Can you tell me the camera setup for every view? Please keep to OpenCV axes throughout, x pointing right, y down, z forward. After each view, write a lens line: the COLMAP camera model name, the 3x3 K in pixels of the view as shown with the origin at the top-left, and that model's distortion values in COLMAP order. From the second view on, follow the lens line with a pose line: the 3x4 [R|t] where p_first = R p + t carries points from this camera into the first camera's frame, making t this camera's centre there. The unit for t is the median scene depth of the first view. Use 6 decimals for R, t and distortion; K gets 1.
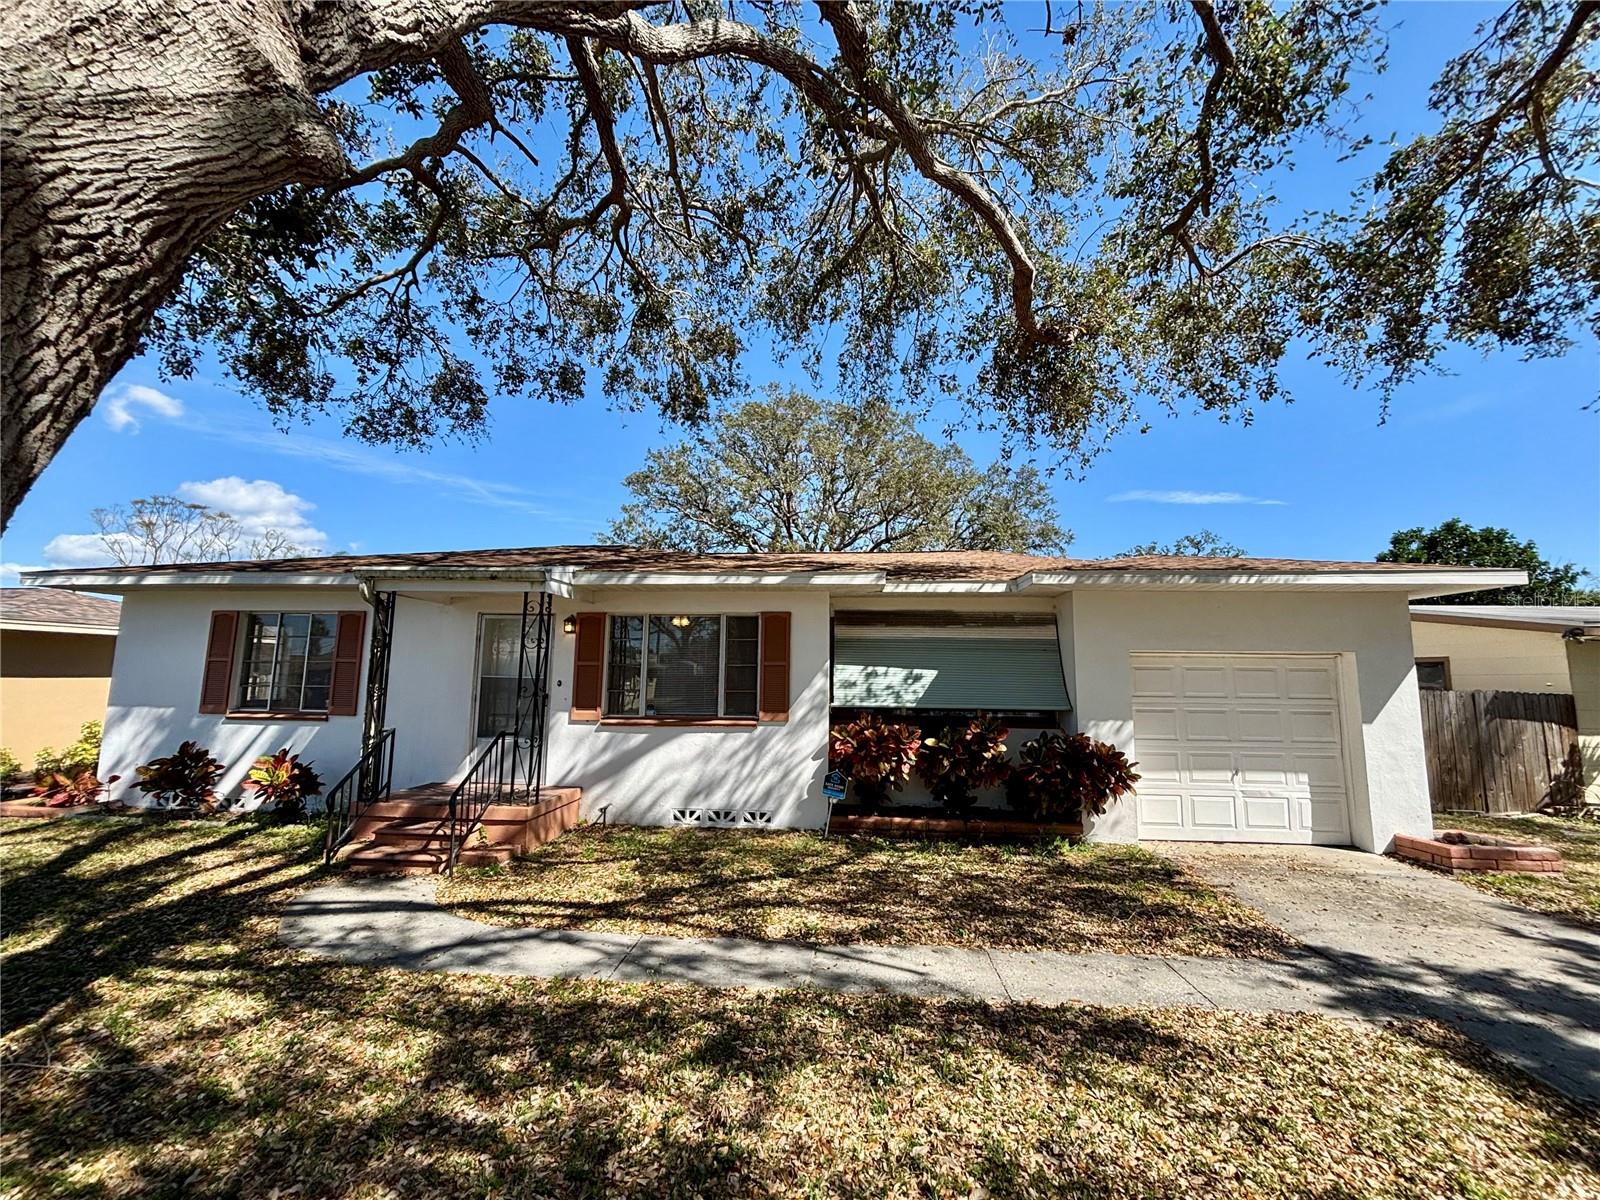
lens RADIAL K [[645.9, 0, 794.1], [0, 645.9, 598.9], [0, 0, 1]] dist [0.010793, -0.000223]
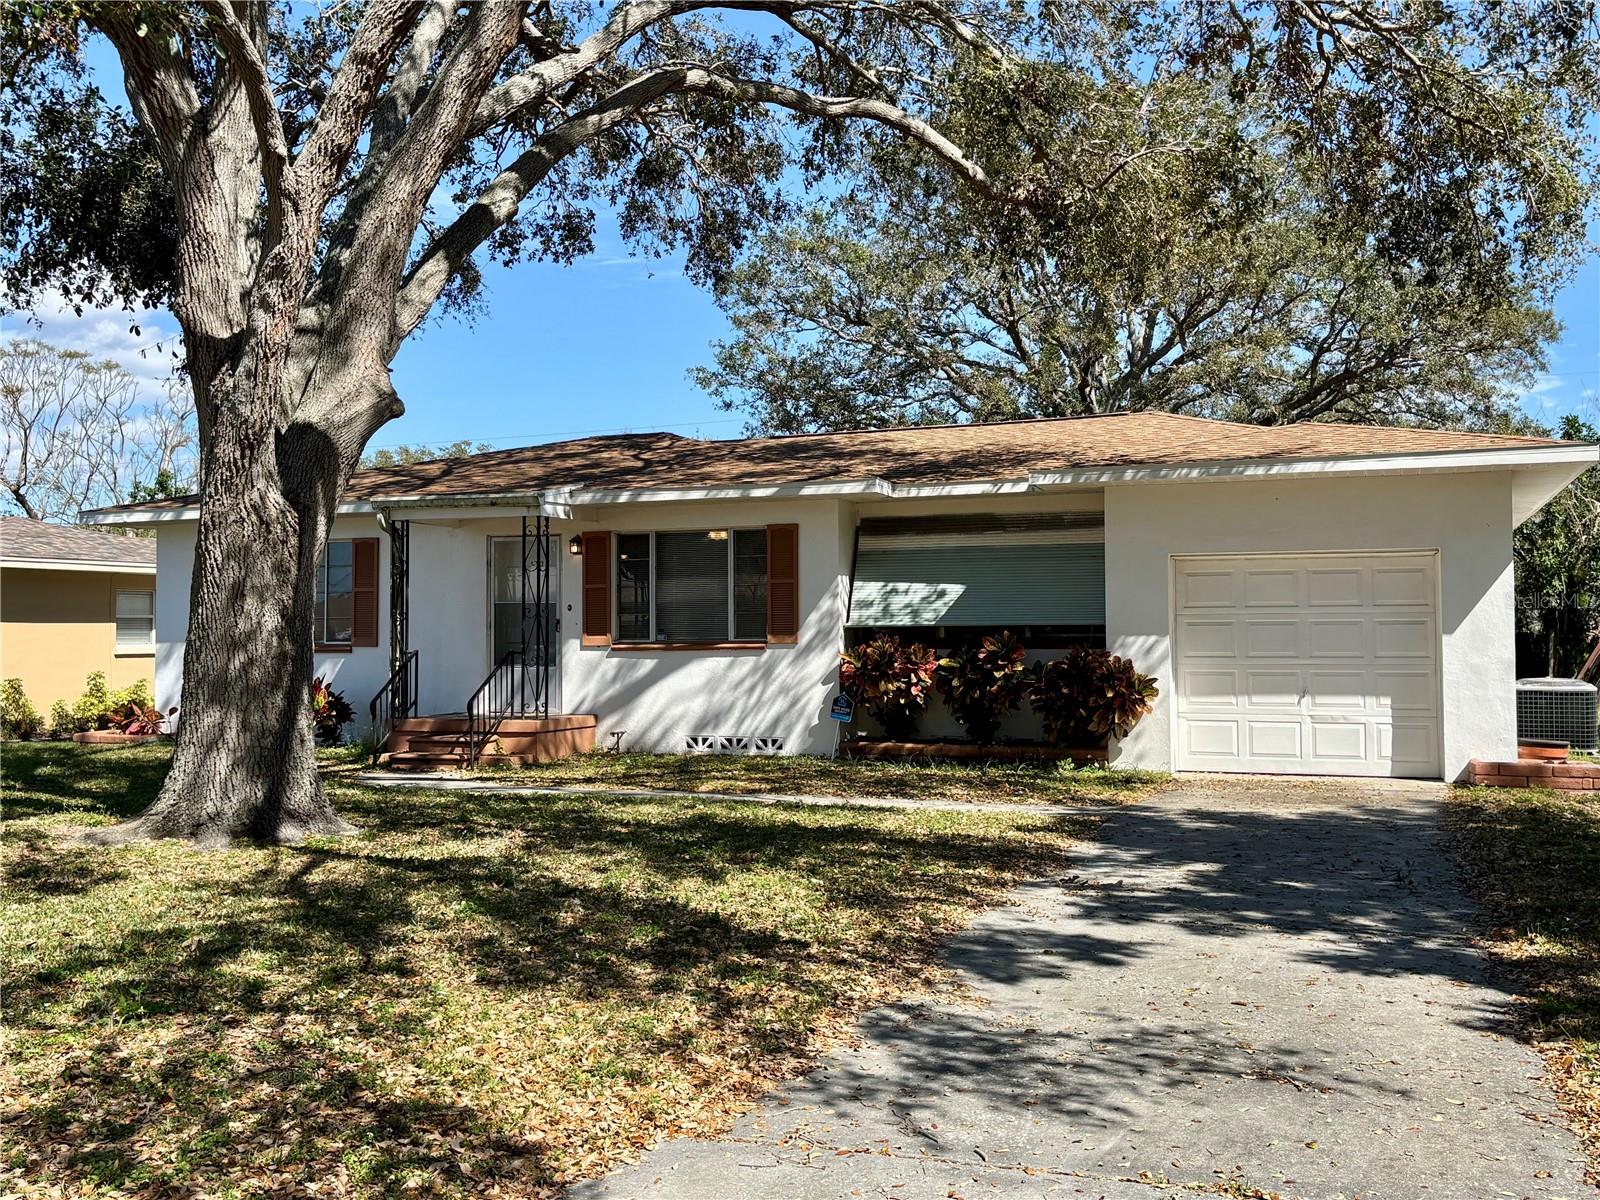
lens RADIAL K [[1533.2, 0, 801.5], [0, 1533.2, 608.7], [0, 0, 1]] dist [0.156877, 0.000000]
pose [[0.959445, -0.020580, -0.281143, 0.615364], [0.049033, 0.994312, 0.094548, -0.066350], [0.277599, -0.104499, 0.954997, -1.086886]]
